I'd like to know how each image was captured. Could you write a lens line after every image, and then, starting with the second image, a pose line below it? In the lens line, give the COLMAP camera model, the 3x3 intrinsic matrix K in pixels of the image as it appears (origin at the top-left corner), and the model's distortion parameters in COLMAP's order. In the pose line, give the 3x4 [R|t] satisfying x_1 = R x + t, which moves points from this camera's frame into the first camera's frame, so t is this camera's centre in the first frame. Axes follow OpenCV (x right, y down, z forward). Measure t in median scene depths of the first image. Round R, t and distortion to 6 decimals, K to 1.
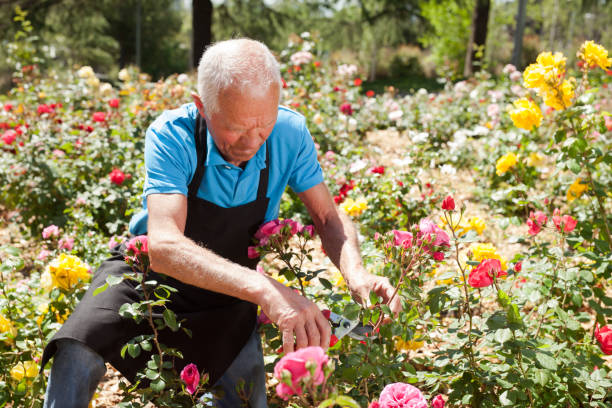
lens RADIAL K [[865.8, 0, 306.0], [0, 865.8, 204.0], [0, 0, 1]] dist [0.003304, 0.043325]
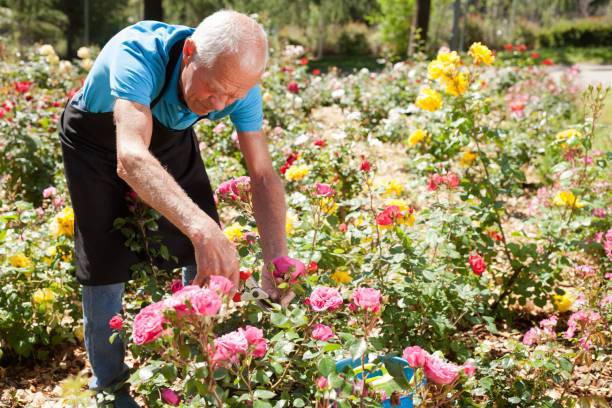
lens RADIAL K [[865.8, 0, 306.0], [0, 865.8, 204.0], [0, 0, 1]] dist [0.003304, 0.043325]
pose [[0.998226, -0.001120, 0.059531, -0.002381], [-0.000614, 0.999576, 0.029116, 0.004882], [-0.059538, -0.029101, 0.997802, -0.092479]]
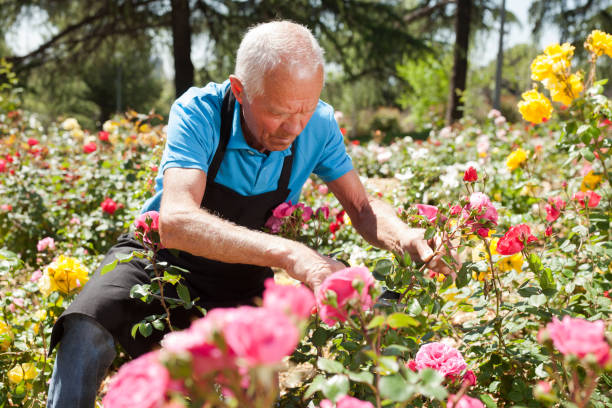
lens RADIAL K [[865.8, 0, 306.0], [0, 865.8, 204.0], [0, 0, 1]] dist [0.003304, 0.043325]
pose [[0.999539, -0.019930, 0.022916, -0.010268], [0.021634, 0.996823, -0.076652, 0.025525], [-0.021316, 0.077113, 0.996794, 0.011958]]
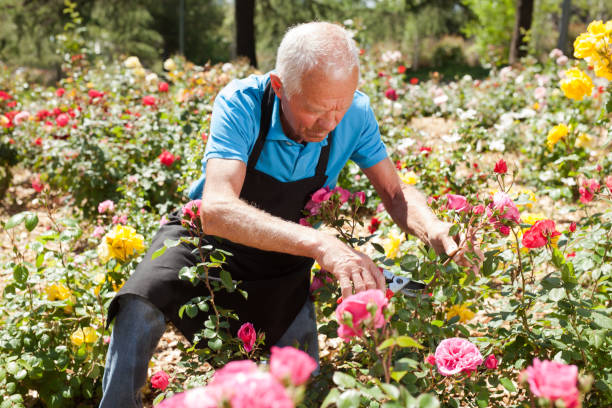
lens RADIAL K [[865.8, 0, 306.0], [0, 865.8, 204.0], [0, 0, 1]] dist [0.003304, 0.043325]
pose [[0.998787, -0.005369, -0.048947, -0.003085], [0.005735, 0.999957, 0.007342, 0.008470], [0.048905, -0.007614, 0.998774, -0.003415]]
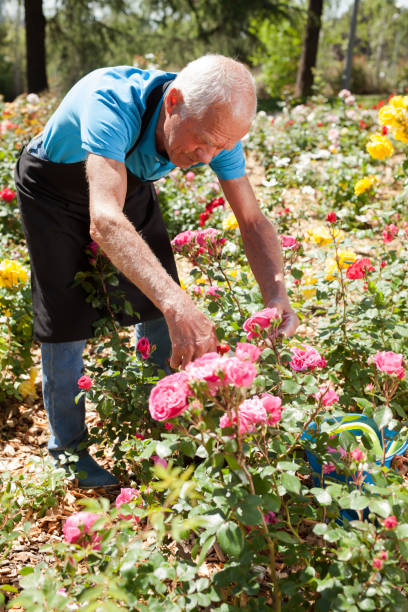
lens RADIAL K [[865.8, 0, 210.4], [0, 865.8, 304.9], [0, 0, 1]] dist [0.003304, 0.043325]
pose [[0.995752, -0.007212, 0.091796, -0.034803], [-0.001532, 0.995493, 0.094825, 0.001745], [-0.092067, -0.094563, 0.991253, -0.076707]]
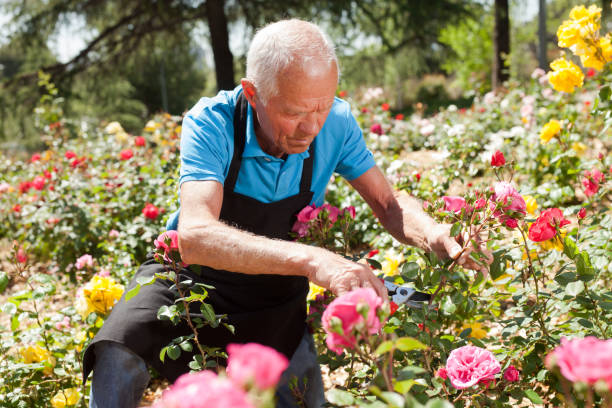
lens RADIAL K [[865.8, 0, 306.0], [0, 865.8, 204.0], [0, 0, 1]] dist [0.003304, 0.043325]
pose [[0.992343, -0.115584, -0.043548, -0.000139], [0.113136, 0.992055, -0.055023, 0.018463], [0.049561, 0.049675, 0.997535, 0.018456]]
